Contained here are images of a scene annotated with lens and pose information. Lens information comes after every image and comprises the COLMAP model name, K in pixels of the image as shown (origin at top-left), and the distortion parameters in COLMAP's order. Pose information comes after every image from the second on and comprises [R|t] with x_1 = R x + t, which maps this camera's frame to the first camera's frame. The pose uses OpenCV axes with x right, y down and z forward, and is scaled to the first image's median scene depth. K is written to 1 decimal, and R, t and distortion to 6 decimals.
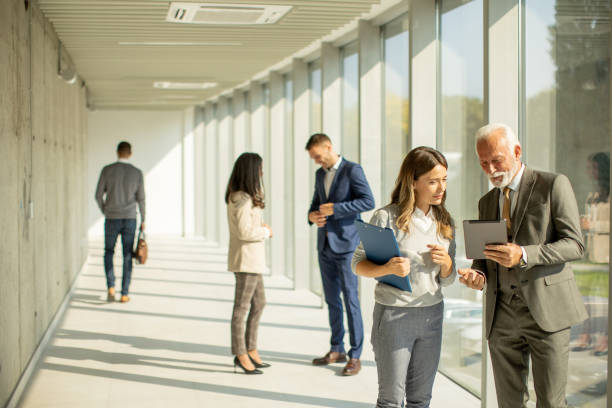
lens RADIAL K [[889.2, 0, 306.0], [0, 889.2, 204.0], [0, 0, 1]] dist [-0.191944, 0.532276]
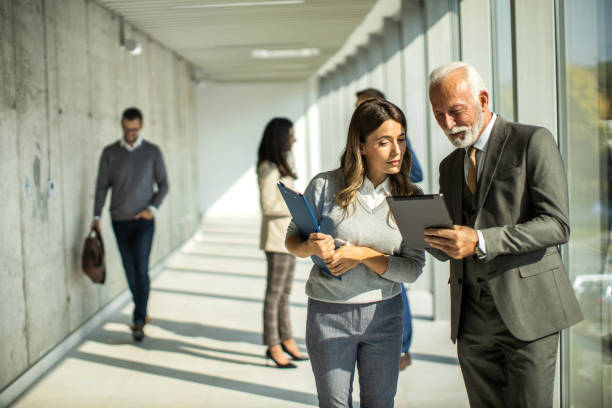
lens RADIAL K [[889.2, 0, 306.0], [0, 889.2, 204.0], [0, 0, 1]] dist [-0.191944, 0.532276]
pose [[0.981395, -0.016680, -0.191272, 0.132427], [0.022386, 0.999365, 0.027711, 0.003287], [0.190688, -0.031477, 0.981146, 0.134549]]
